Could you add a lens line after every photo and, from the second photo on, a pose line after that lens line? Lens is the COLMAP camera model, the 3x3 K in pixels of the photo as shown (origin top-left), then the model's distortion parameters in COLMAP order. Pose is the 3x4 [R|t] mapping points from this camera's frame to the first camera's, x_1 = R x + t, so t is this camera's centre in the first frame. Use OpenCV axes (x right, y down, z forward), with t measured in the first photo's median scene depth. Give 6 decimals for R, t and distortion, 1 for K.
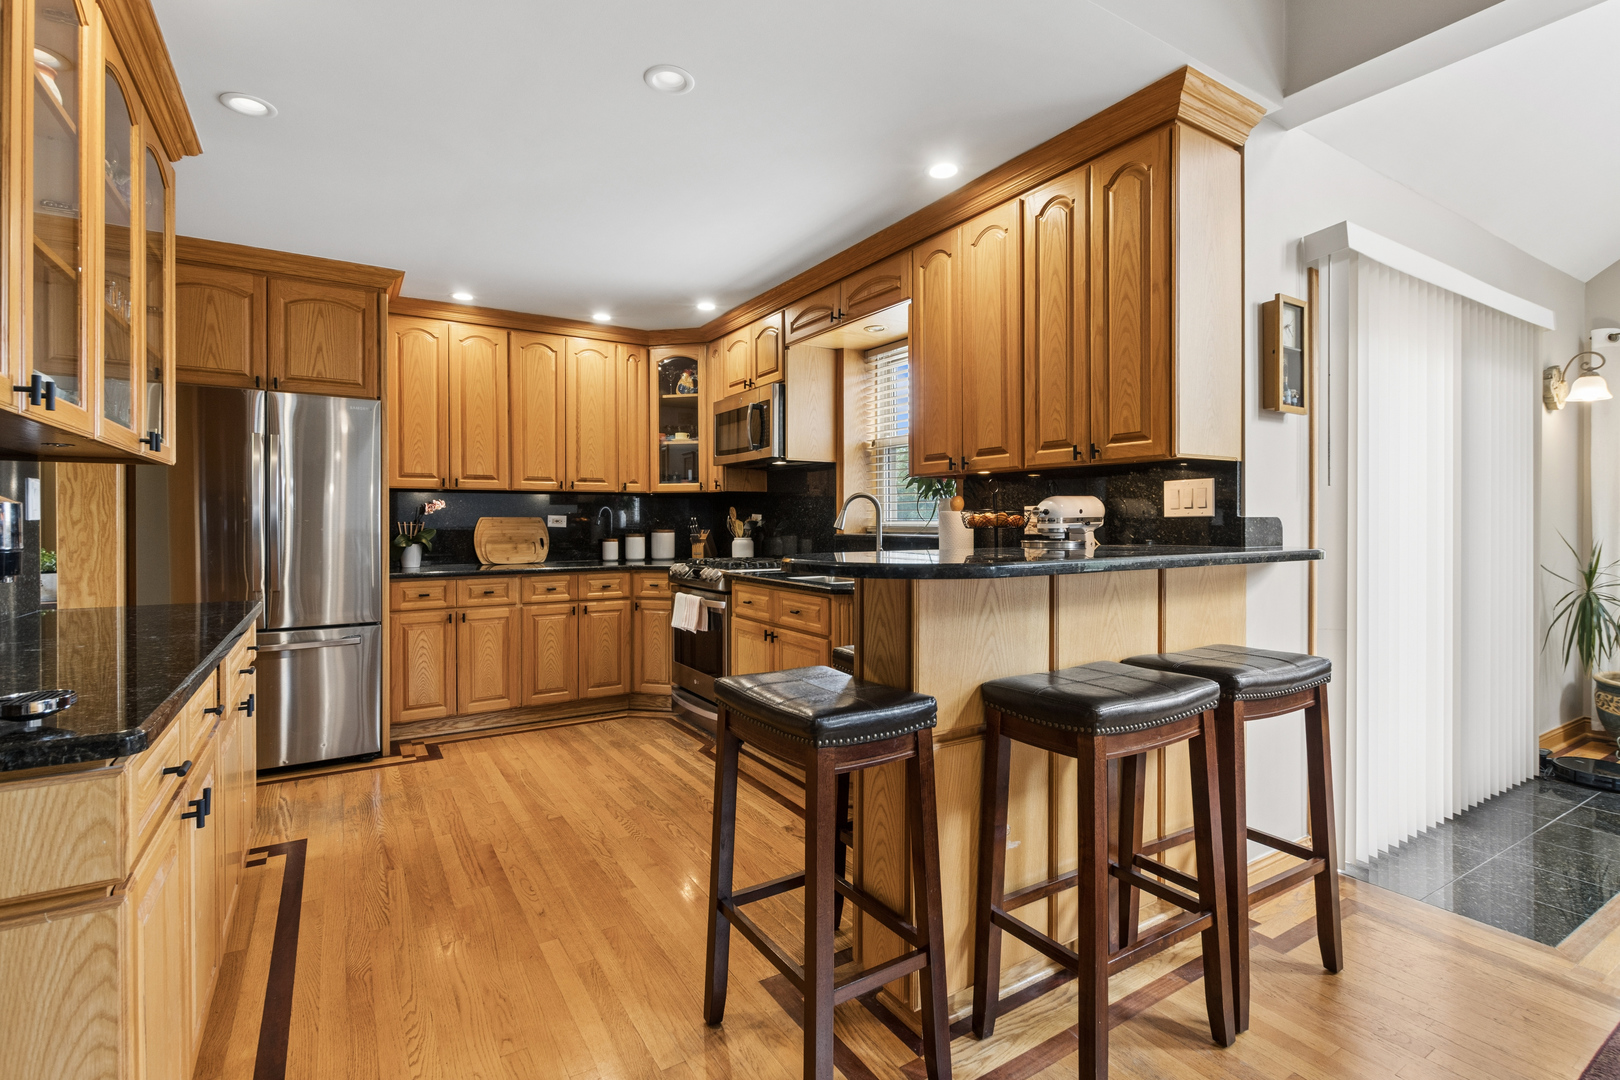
lens RADIAL K [[745.6, 0, 815.3], [0, 745.6, 542.3], [0, 0, 1]] dist [-0.001987, -0.000983]
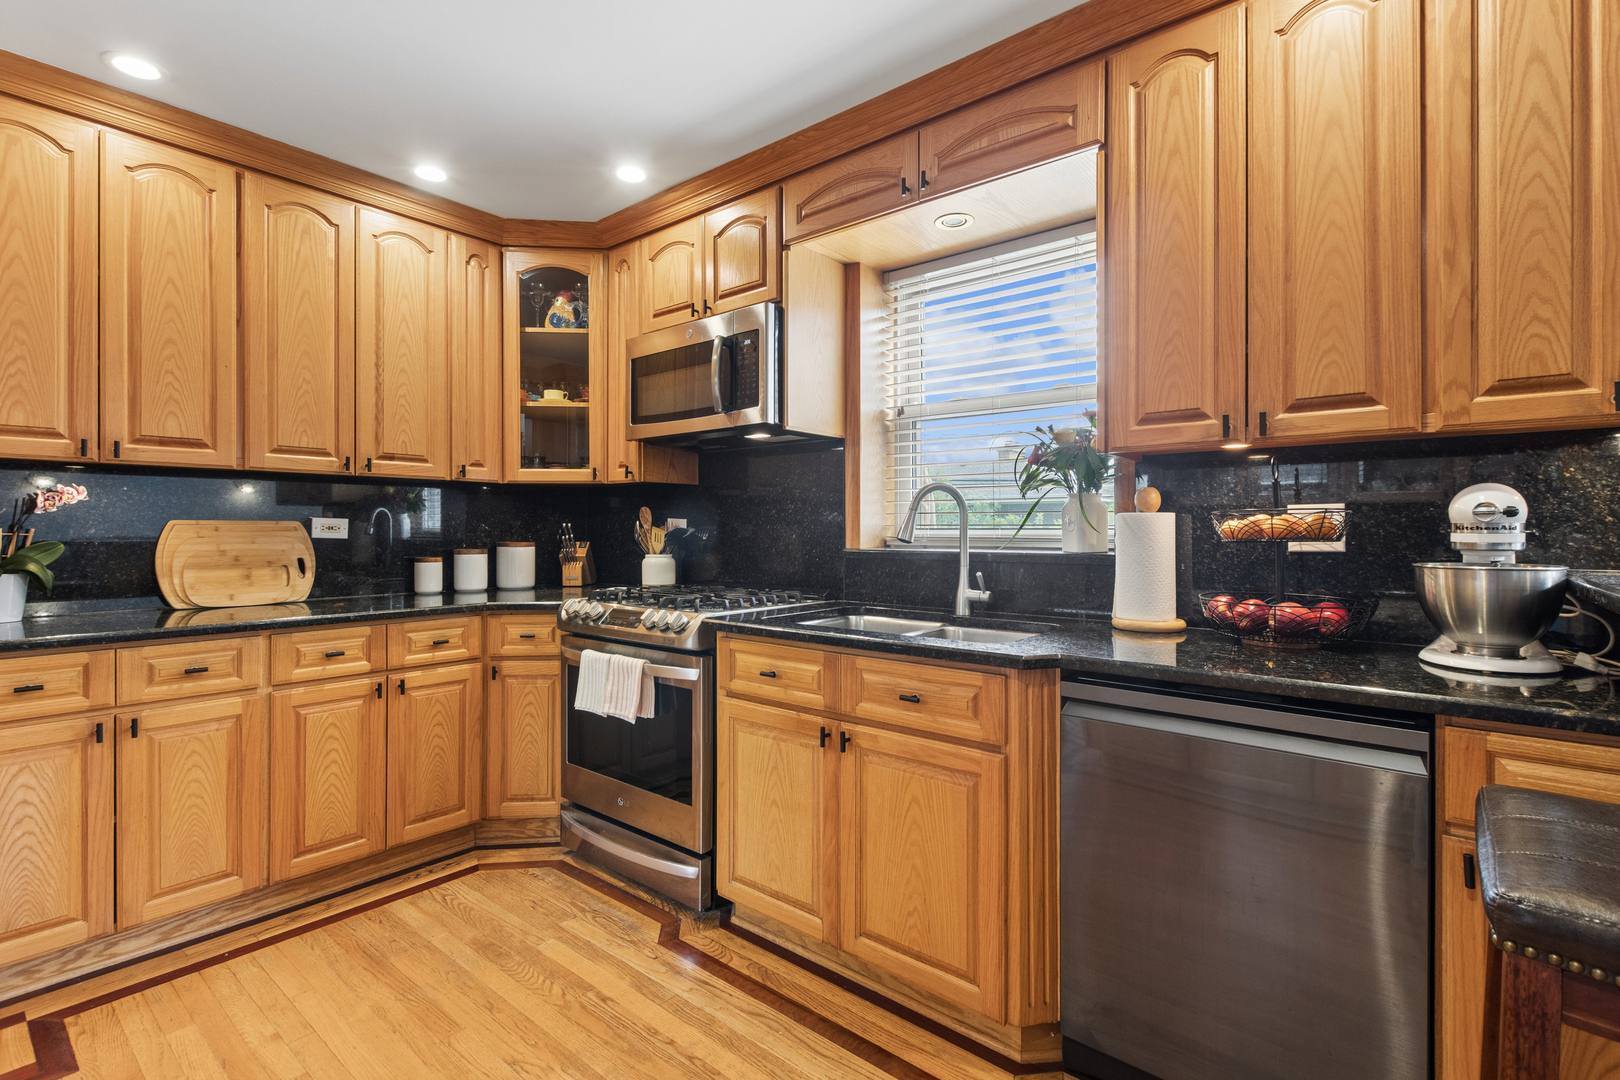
lens RADIAL K [[738.7, 0, 810.0], [0, 738.7, 540.0], [0, 0, 1]] dist [0.003058, -0.001460]
pose [[0.951340, -0.001313, 0.308141, -0.192473], [0.006341, 0.999863, -0.015316, -0.009037], [-0.308078, 0.016525, 0.951218, 0.386934]]
